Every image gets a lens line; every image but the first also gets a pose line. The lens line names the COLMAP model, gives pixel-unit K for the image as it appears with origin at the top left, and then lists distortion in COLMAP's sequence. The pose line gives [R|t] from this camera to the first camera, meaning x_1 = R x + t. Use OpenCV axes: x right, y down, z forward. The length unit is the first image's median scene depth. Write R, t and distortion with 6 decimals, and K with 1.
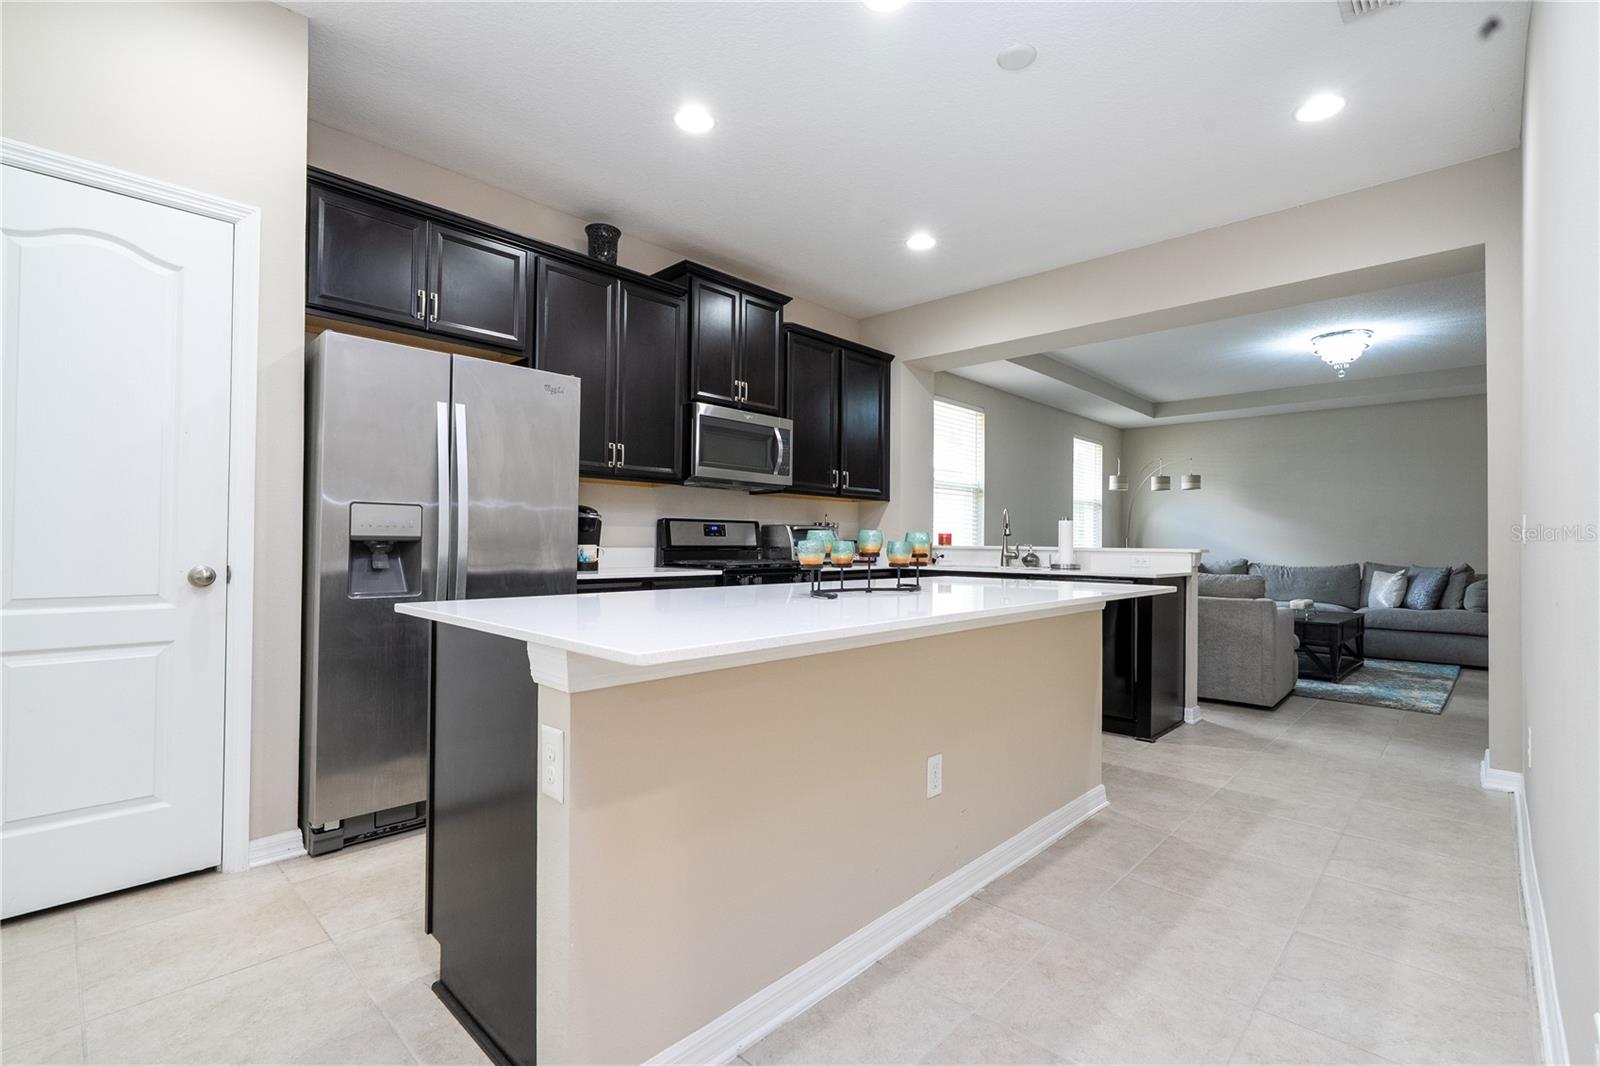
lens RADIAL K [[722.0, 0, 808.5], [0, 722.0, 536.4], [0, 0, 1]] dist [0.001245, 0.000682]
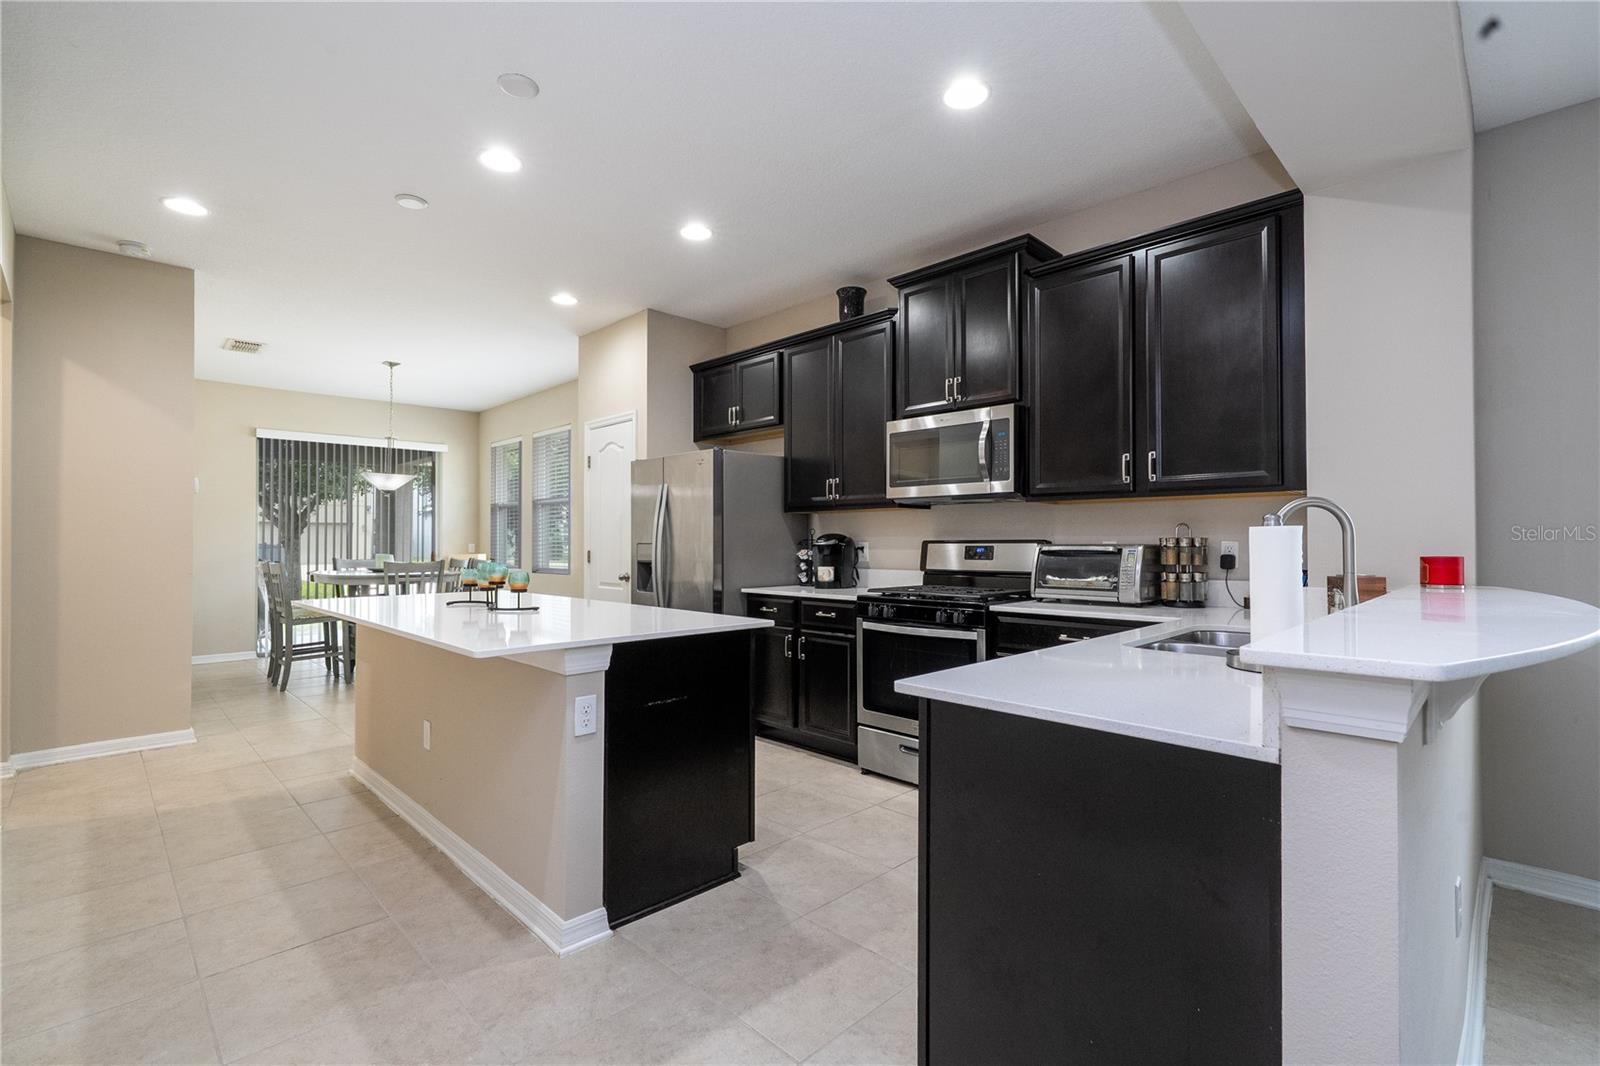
lens RADIAL K [[722.0, 0, 812.3], [0, 722.0, 532.6], [0, 0, 1]] dist [0.001245, 0.000682]
pose [[-0.026612, -0.023917, -0.999360, 0.807469], [0.005923, 0.999692, -0.024082, -0.014046], [0.999628, -0.006560, -0.026462, 0.914050]]
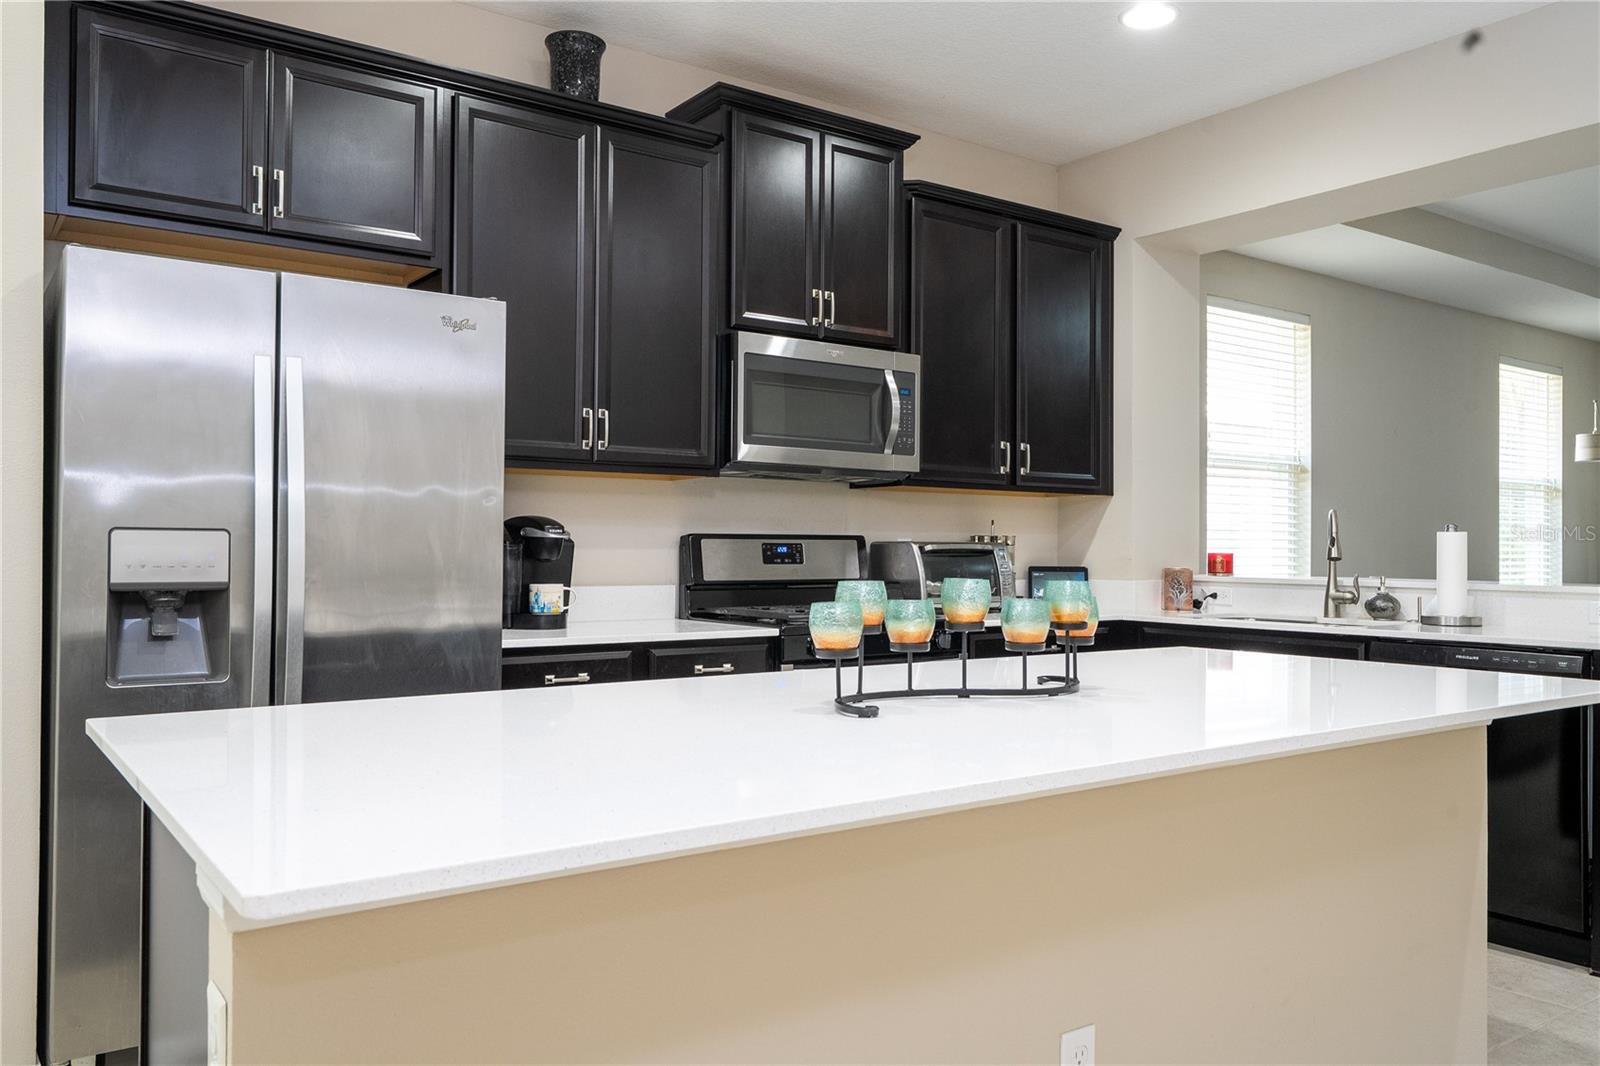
lens RADIAL K [[1223.7, 0, 809.5], [0, 1223.7, 537.4], [0, 0, 1]] dist [0.007916, -0.000620]
pose [[0.983025, -0.005500, -0.183387, 0.075212], [0.004996, 0.999982, -0.003209, -0.019817], [0.183402, 0.002238, 0.983036, 0.061174]]
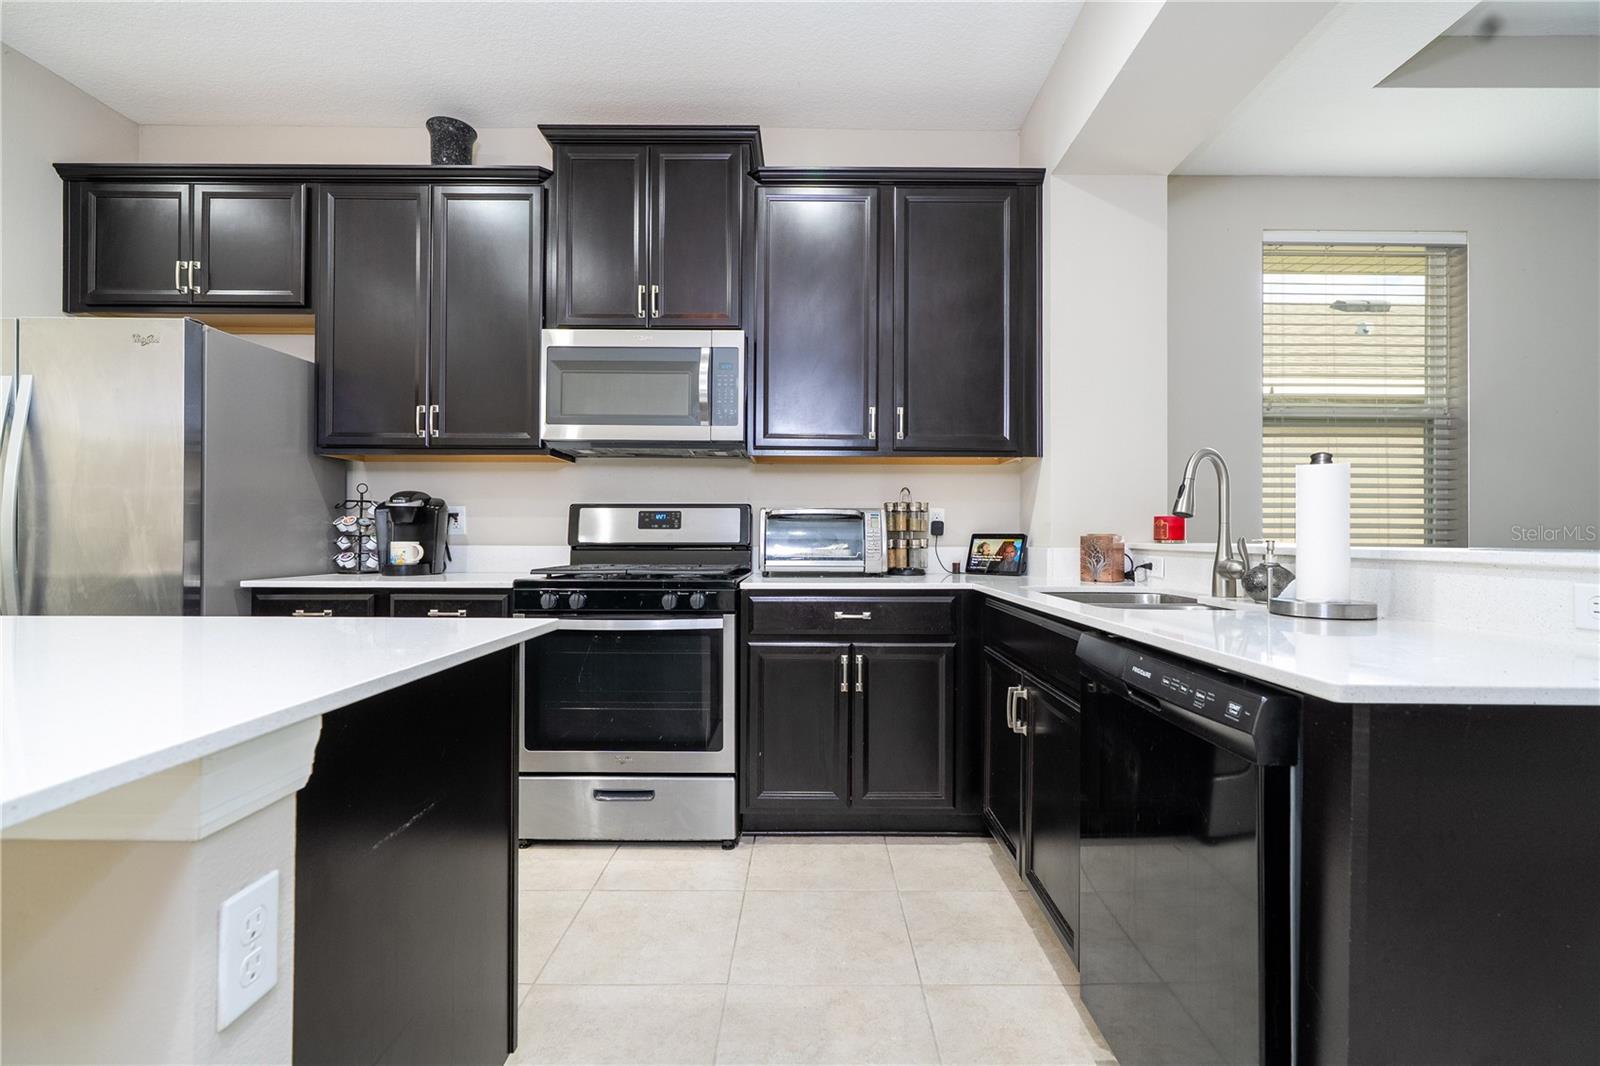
lens RADIAL K [[722.0, 0, 799.5], [0, 722.0, 532.9], [0, 0, 1]] dist [0.001245, 0.000682]
pose [[0.680525, -0.010456, -0.732650, 0.494073], [0.007691, 0.999945, -0.007128, 0.010444], [0.732684, -0.000784, 0.680568, 0.709874]]
